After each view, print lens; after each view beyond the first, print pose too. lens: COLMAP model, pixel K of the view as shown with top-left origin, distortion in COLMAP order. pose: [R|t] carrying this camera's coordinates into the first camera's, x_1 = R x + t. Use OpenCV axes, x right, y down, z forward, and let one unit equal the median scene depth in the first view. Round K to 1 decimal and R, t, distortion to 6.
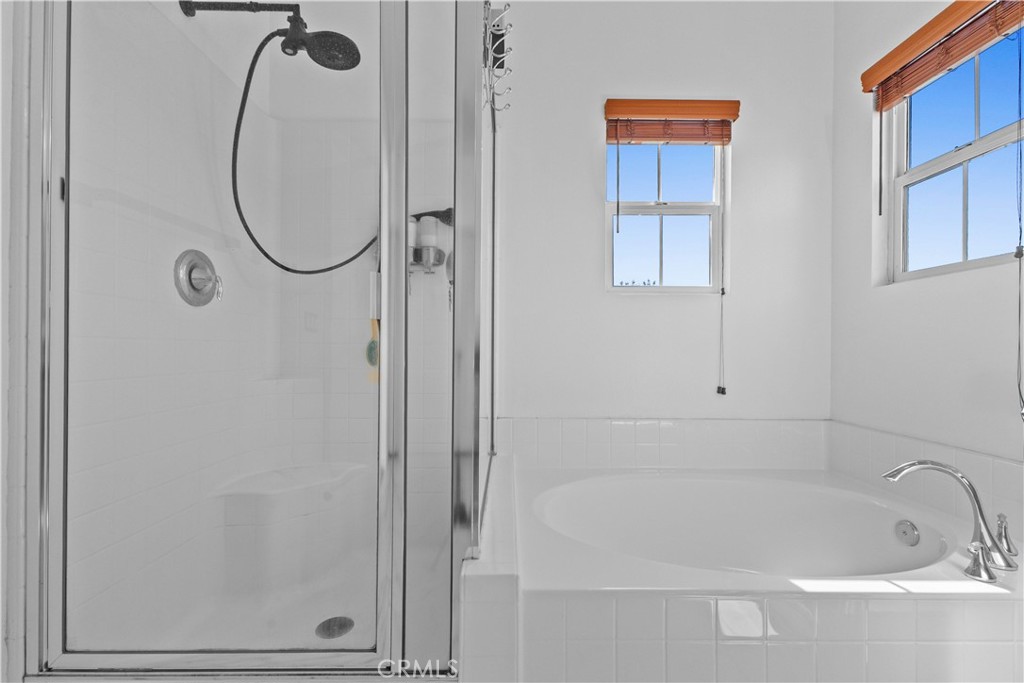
lens RADIAL K [[446.9, 0, 515.2], [0, 446.9, 345.8], [0, 0, 1]] dist [0.010827, -0.001816]
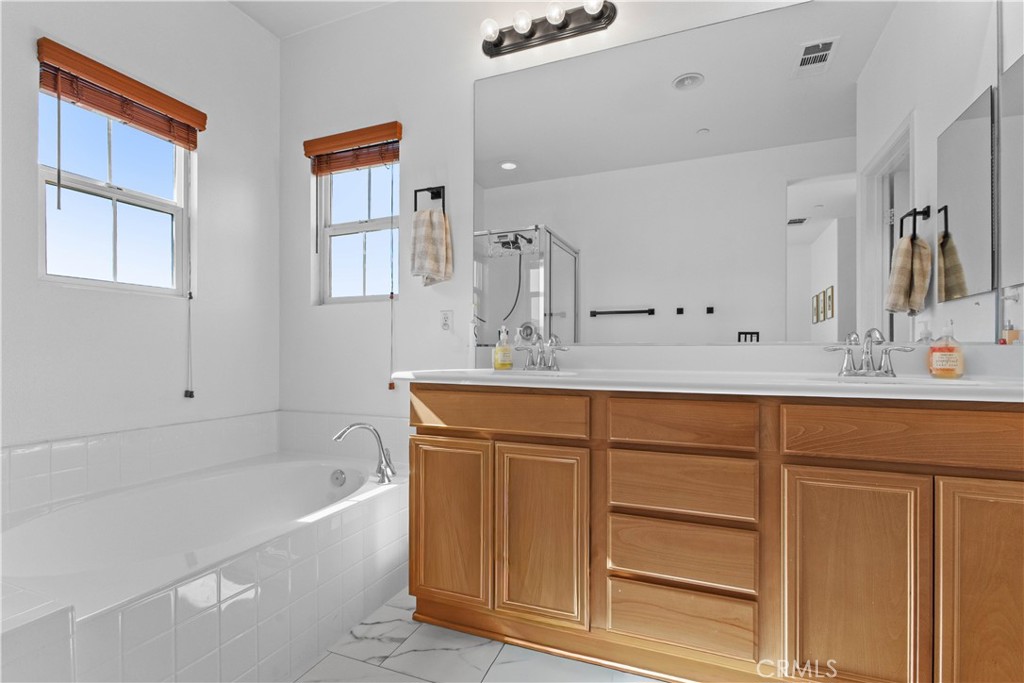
lens RADIAL K [[478.5, 0, 512.9], [0, 478.5, 354.3], [0, 0, 1]] dist [-0.000031, -0.000597]
pose [[0.389651, -0.008759, 0.920921, -0.254658], [-0.004534, 0.999924, 0.011429, -0.005158], [-0.920951, -0.008628, 0.389582, -0.093593]]
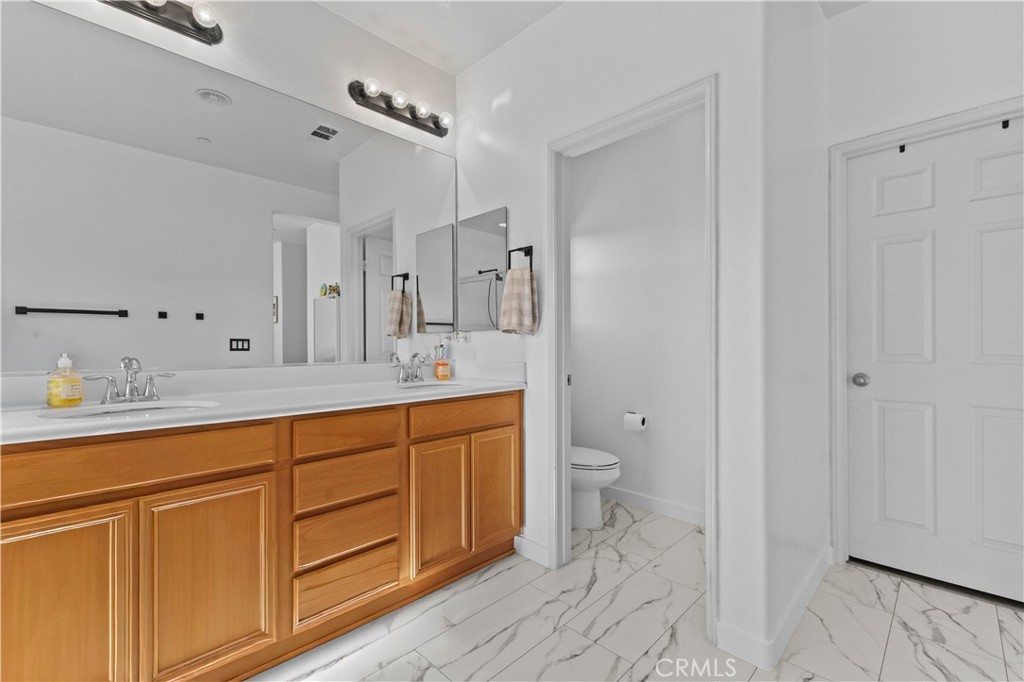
lens RADIAL K [[446.9, 0, 513.9], [0, 446.9, 343.8], [0, 0, 1]] dist [0.010827, -0.001816]
pose [[-0.704046, -0.006164, 0.710128, -0.348282], [-0.005579, 0.999979, 0.003148, -0.069555], [-0.710132, -0.001746, -0.704066, 0.322588]]
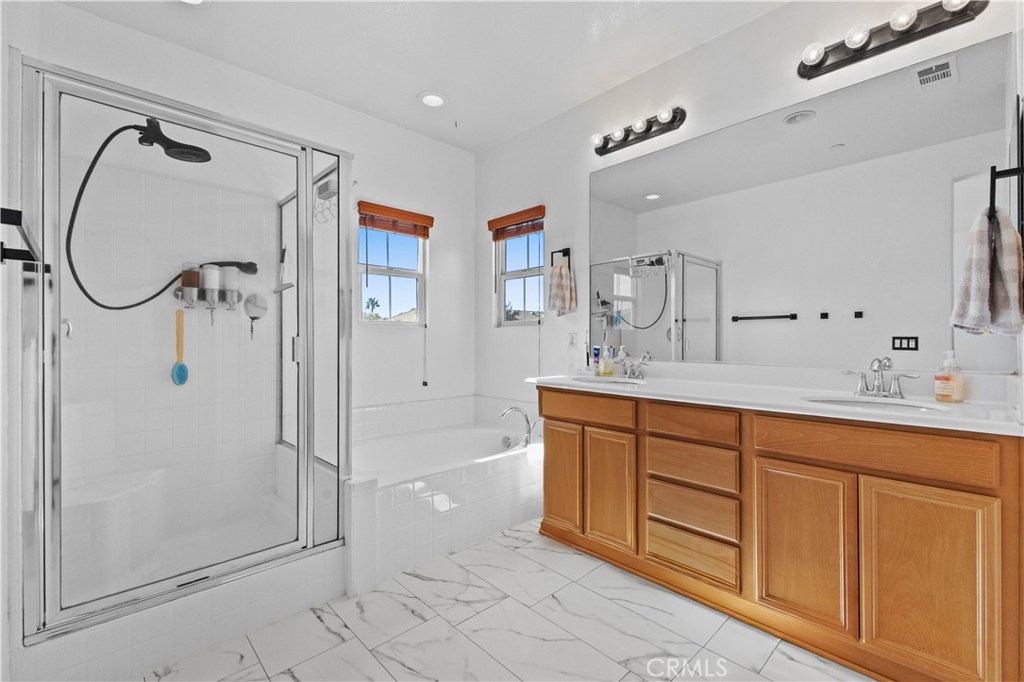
lens RADIAL K [[446.9, 0, 505.0], [0, 446.9, 340.5], [0, 0, 1]] dist [0.010827, -0.001816]
pose [[0.744503, -0.008581, 0.667564, -0.468142], [0.002035, 0.999942, 0.010583, -0.086637], [-0.667616, -0.006521, 0.744477, -0.493200]]
